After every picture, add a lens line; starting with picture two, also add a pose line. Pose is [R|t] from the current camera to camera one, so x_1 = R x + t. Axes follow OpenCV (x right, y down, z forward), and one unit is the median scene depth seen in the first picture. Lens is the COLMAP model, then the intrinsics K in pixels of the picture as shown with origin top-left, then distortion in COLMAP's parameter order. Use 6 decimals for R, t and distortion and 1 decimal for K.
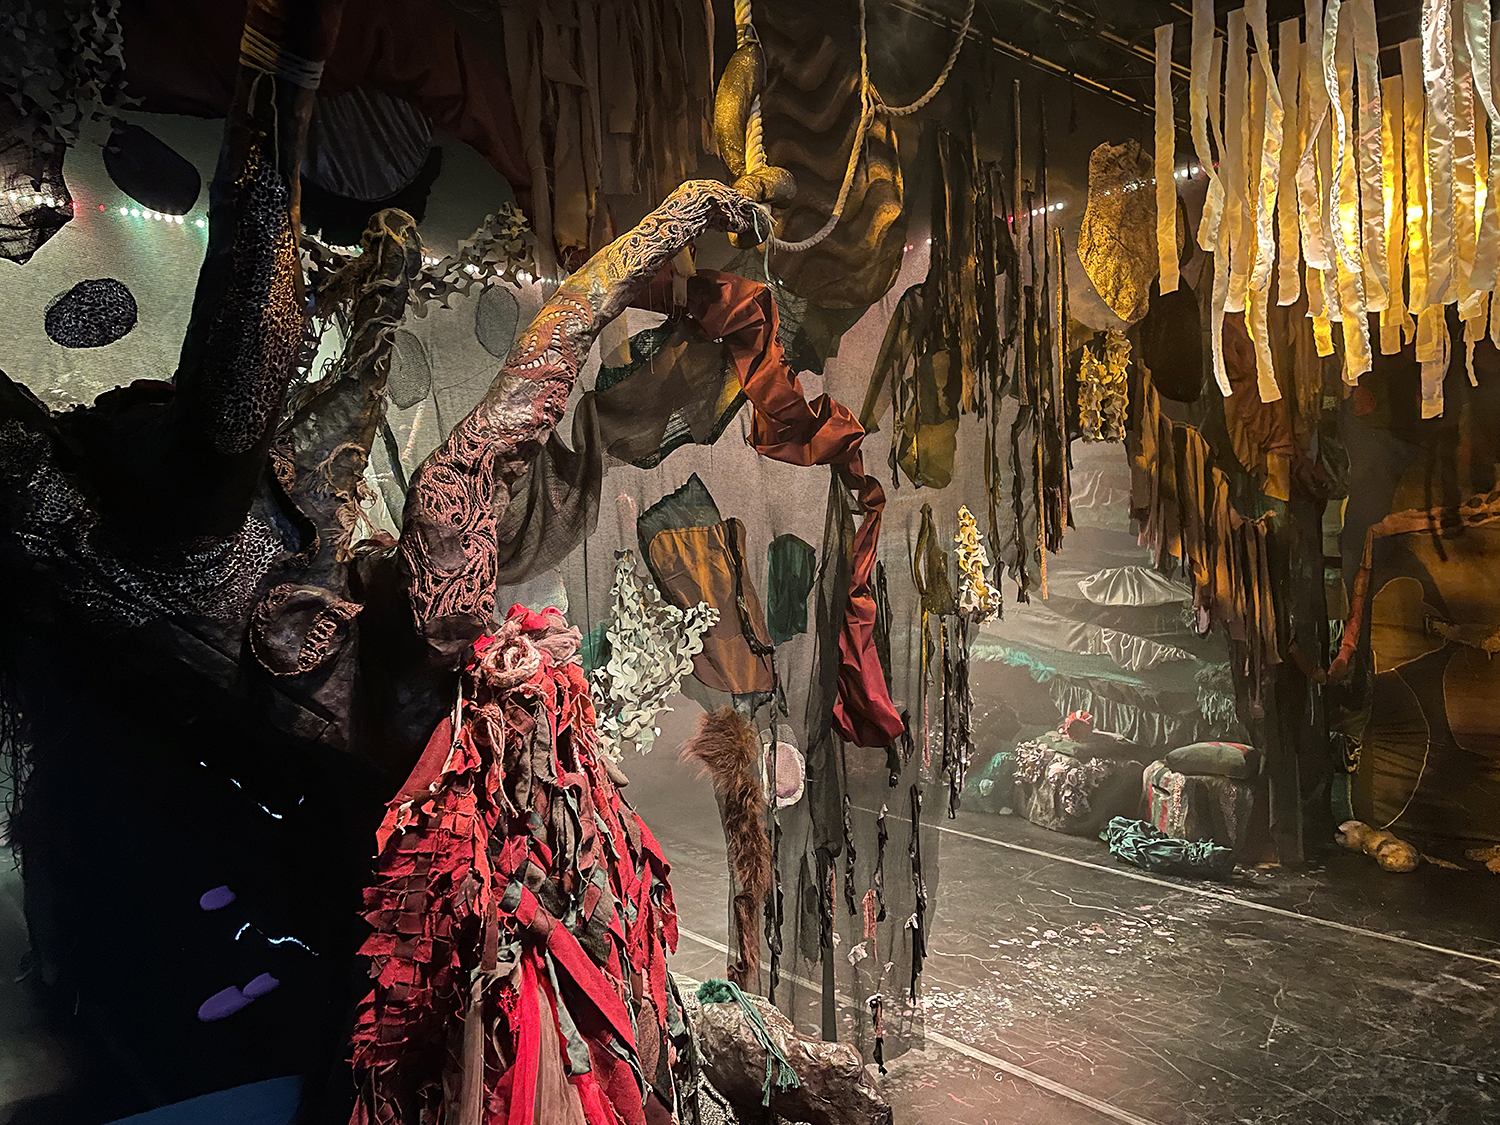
lens RADIAL K [[1155.3, 0, 750.0], [0, 1155.3, 562.5], [0, 0, 1]] dist [0.029607, -0.000637]
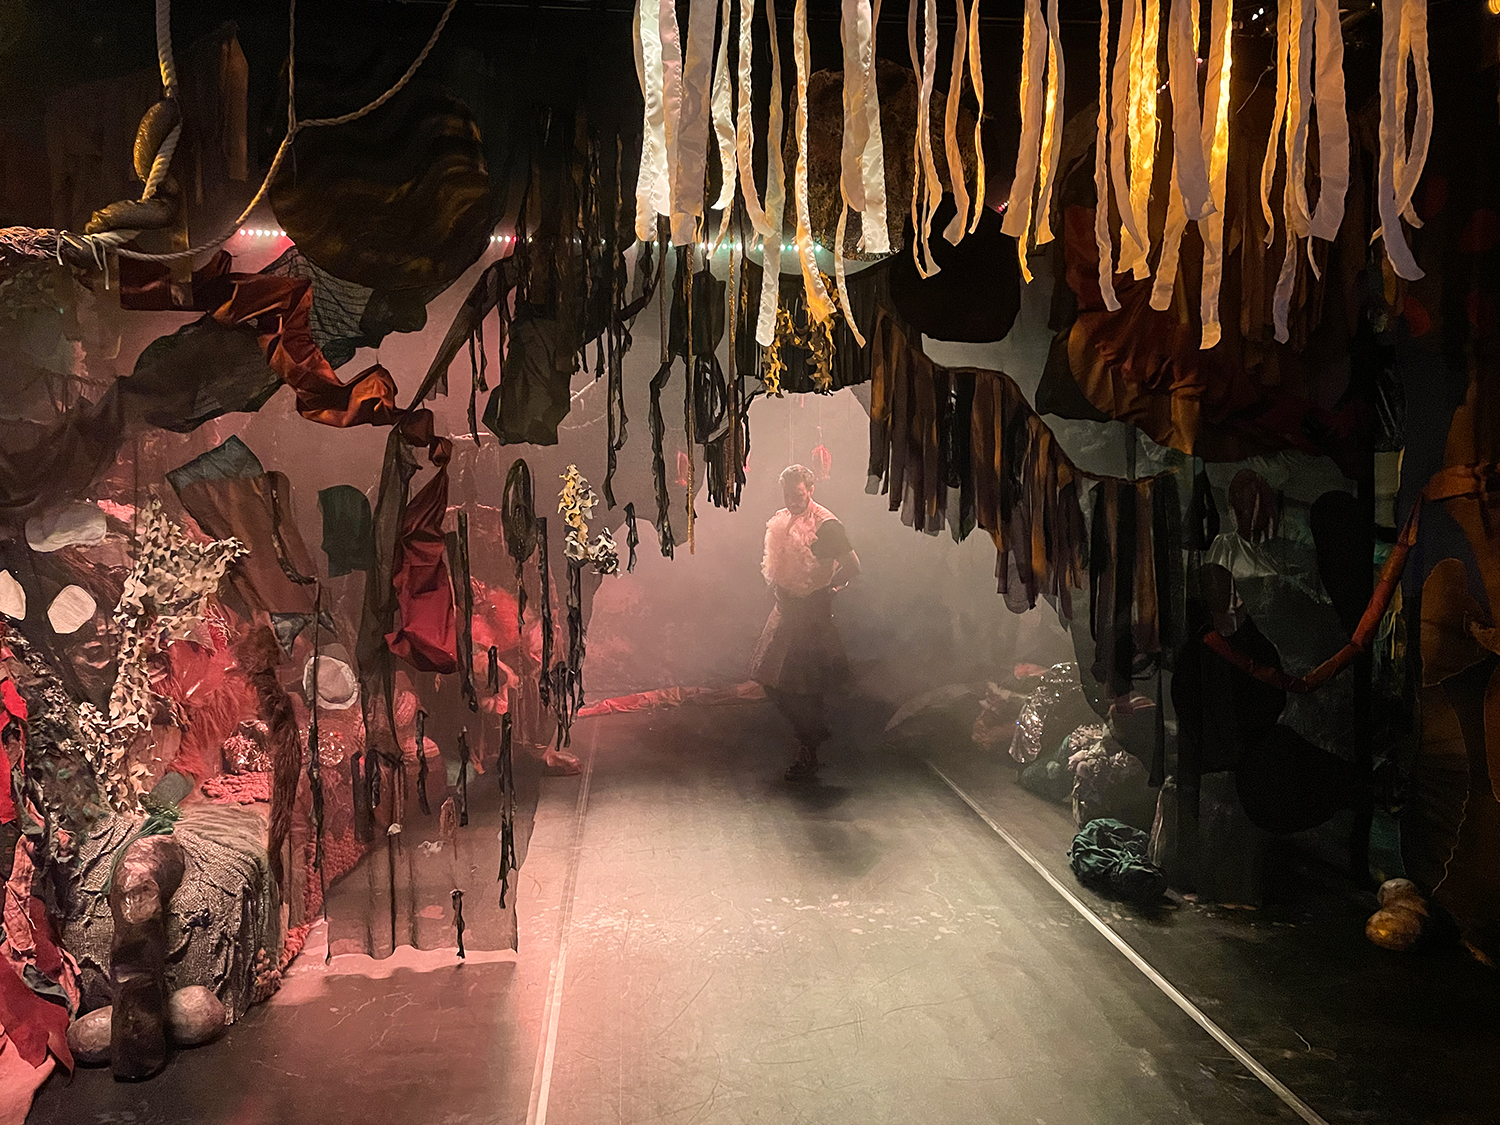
lens RADIAL K [[1155.3, 0, 750.0], [0, 1155.3, 562.5], [0, 0, 1]] dist [0.029607, -0.000637]
pose [[0.818561, 0.053551, -0.571917, 1.024931], [-0.027711, 0.998167, 0.053801, -0.019735], [0.573750, -0.028191, 0.818545, 0.248803]]
